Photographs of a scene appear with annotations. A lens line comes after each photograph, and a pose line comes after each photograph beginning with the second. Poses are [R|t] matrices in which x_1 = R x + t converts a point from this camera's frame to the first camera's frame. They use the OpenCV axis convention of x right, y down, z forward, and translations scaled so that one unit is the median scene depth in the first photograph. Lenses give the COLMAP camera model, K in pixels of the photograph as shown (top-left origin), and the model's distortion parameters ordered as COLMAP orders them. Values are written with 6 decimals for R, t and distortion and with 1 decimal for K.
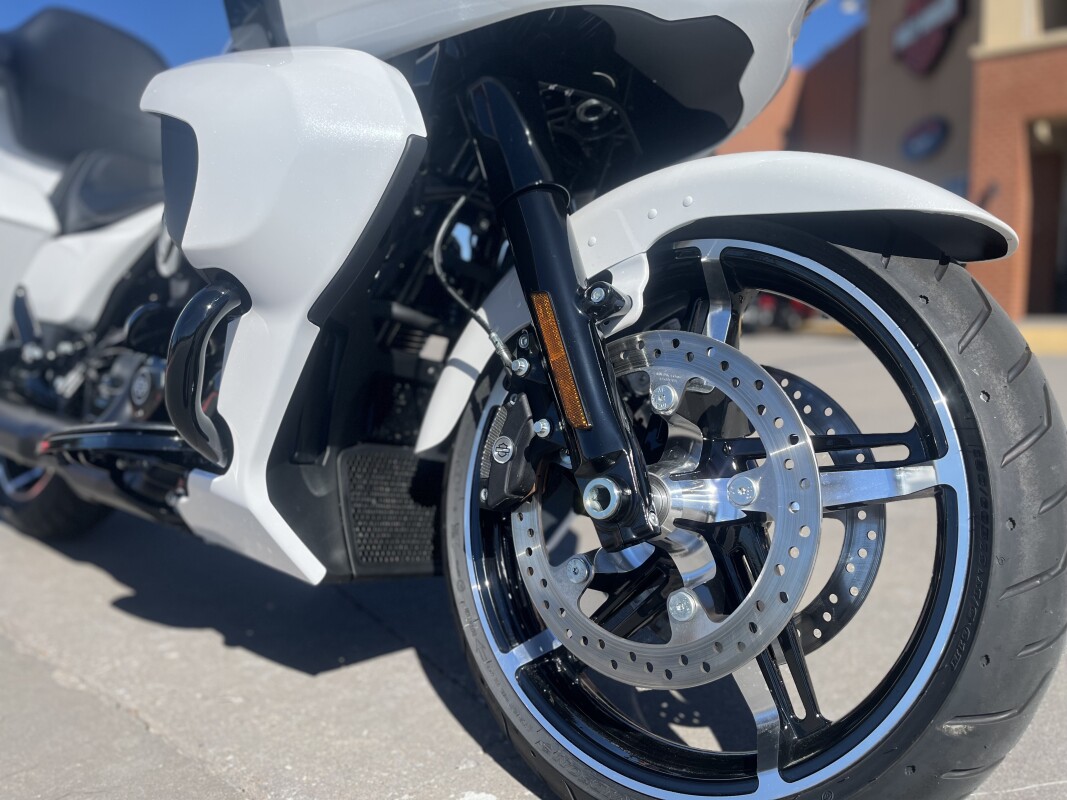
lens RADIAL K [[812.5, 0, 526.5], [0, 812.5, 405.6], [0, 0, 1]] dist [0.061492, -0.066585]
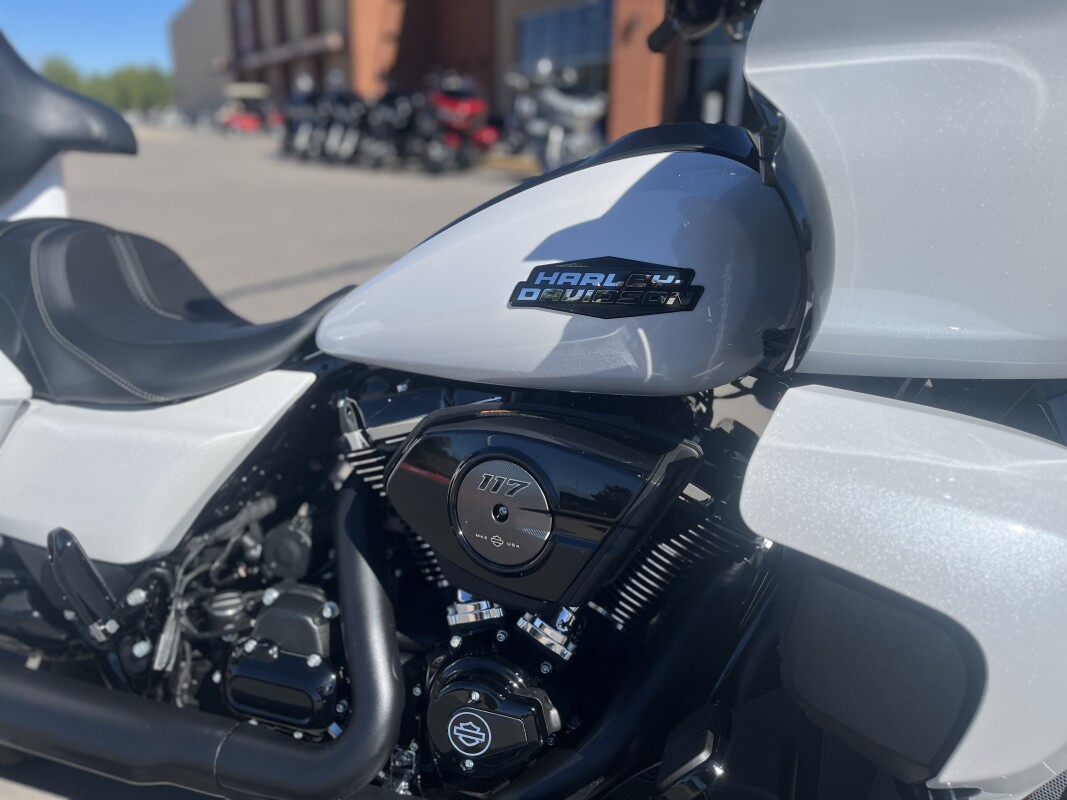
lens RADIAL K [[807.5, 0, 530.2], [0, 807.5, 403.3], [0, 0, 1]] dist [0.089819, -0.117331]
pose [[0.903002, -0.128843, 0.409861, -0.968919], [0.032419, 0.971688, 0.234033, -0.677819], [-0.428411, -0.198045, 0.881614, 0.569666]]
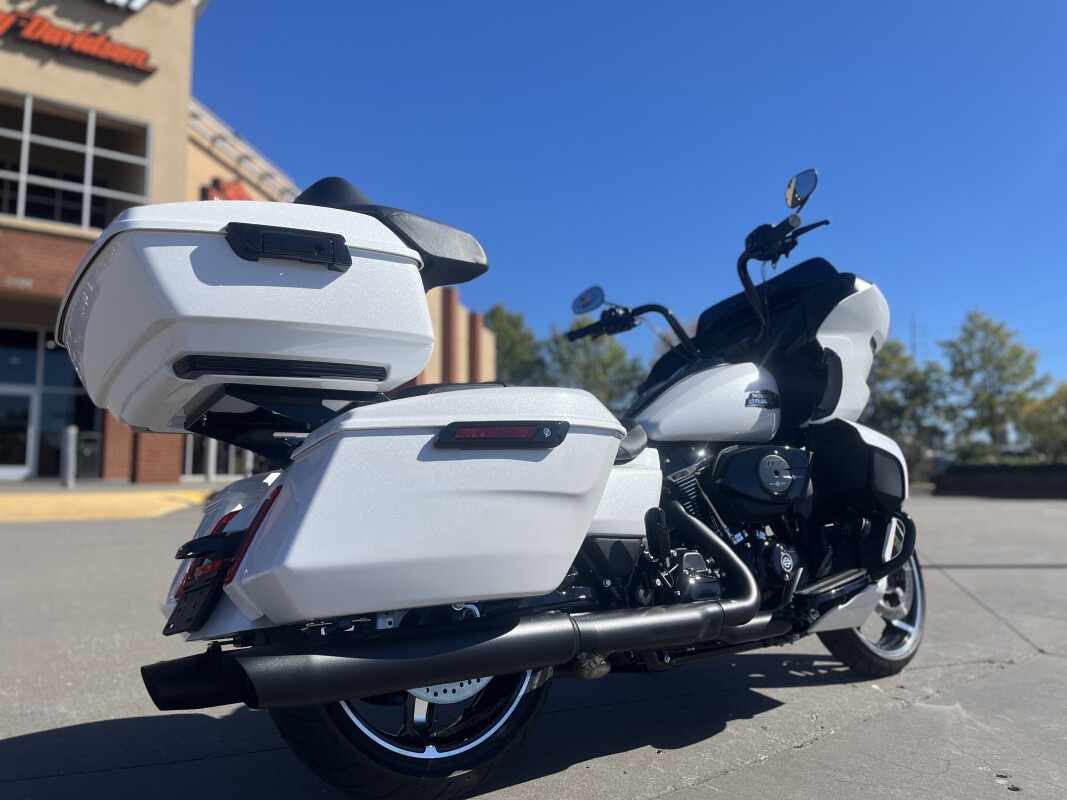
lens RADIAL K [[807.5, 0, 530.2], [0, 807.5, 403.3], [0, 0, 1]] dist [0.089819, -0.117331]
pose [[0.182041, 0.081753, 0.979887, -3.479111], [0.102228, 0.989564, -0.101552, -0.363119], [-0.977963, 0.118659, 0.171783, 1.728546]]
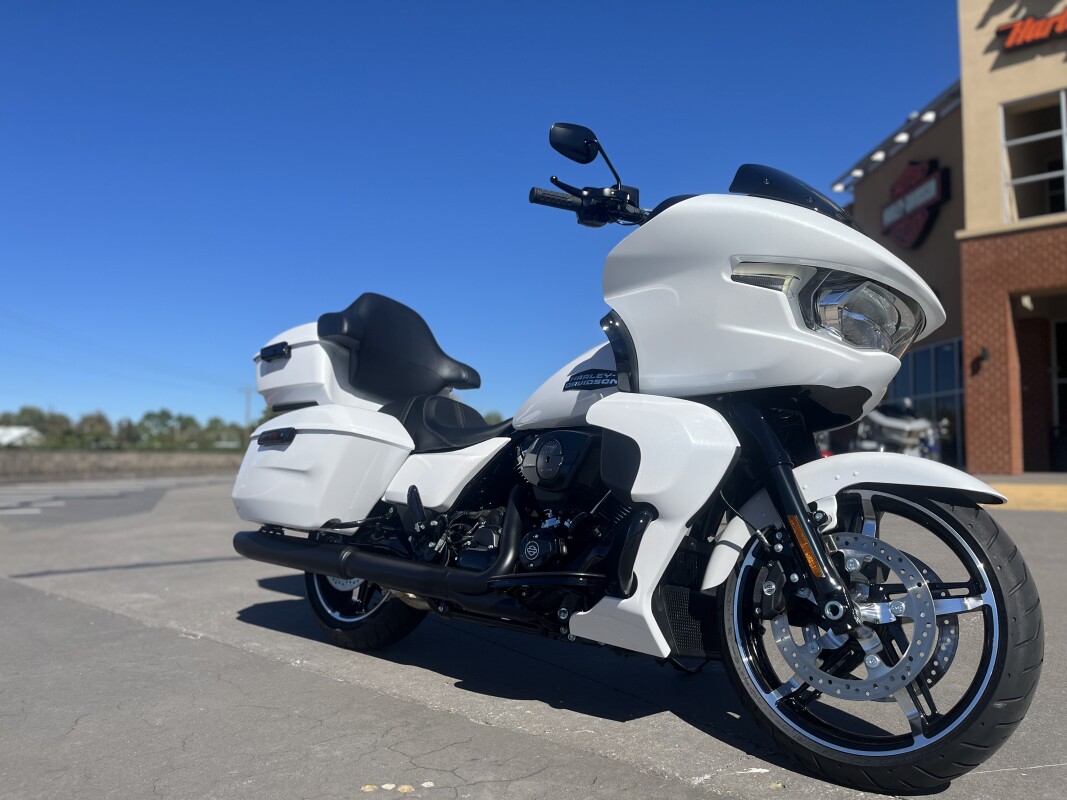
lens RADIAL K [[807.5, 0, 530.2], [0, 807.5, 403.3], [0, 0, 1]] dist [0.089819, -0.117331]
pose [[0.999967, 0.007503, -0.003165, -0.670095], [-0.007941, 0.984513, -0.175133, -0.042411], [0.001802, 0.175153, 0.984540, -1.199051]]
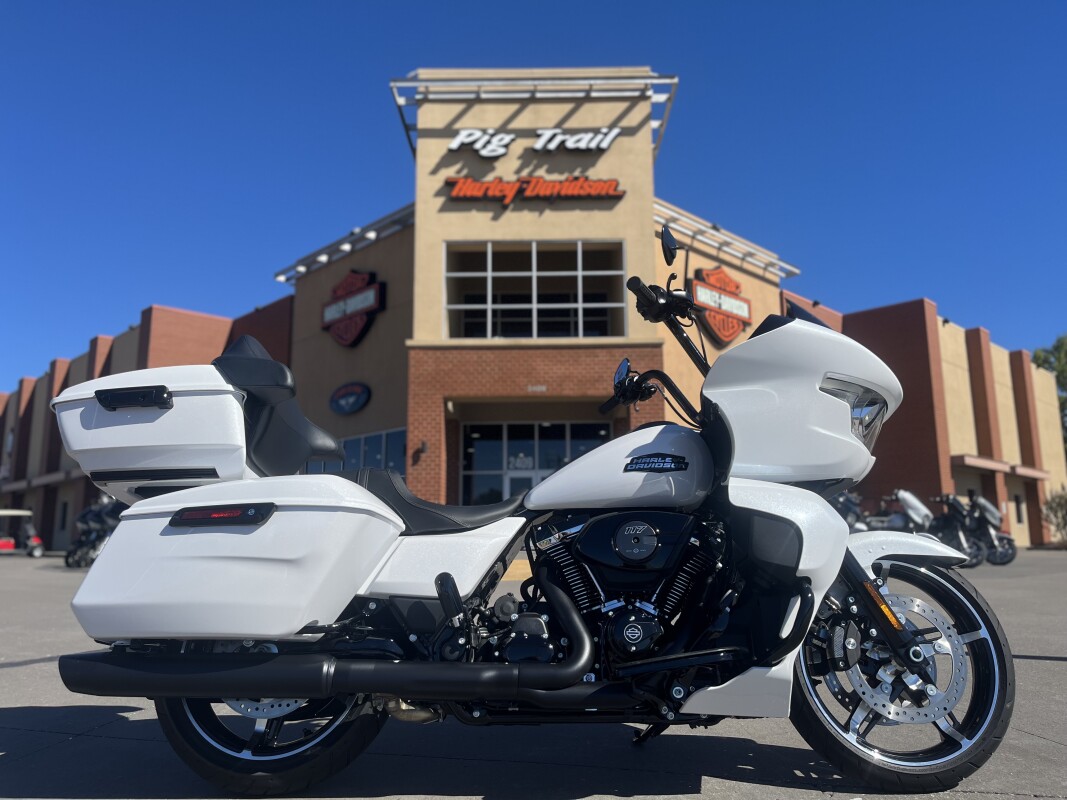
lens RADIAL K [[812.5, 0, 526.5], [0, 812.5, 405.6], [0, 0, 1]] dist [0.061492, -0.066585]
pose [[0.749809, 0.104299, 0.653382, -2.687467], [0.077538, 0.966842, -0.243319, -0.125200], [-0.657095, 0.233105, 0.716860, -0.372476]]
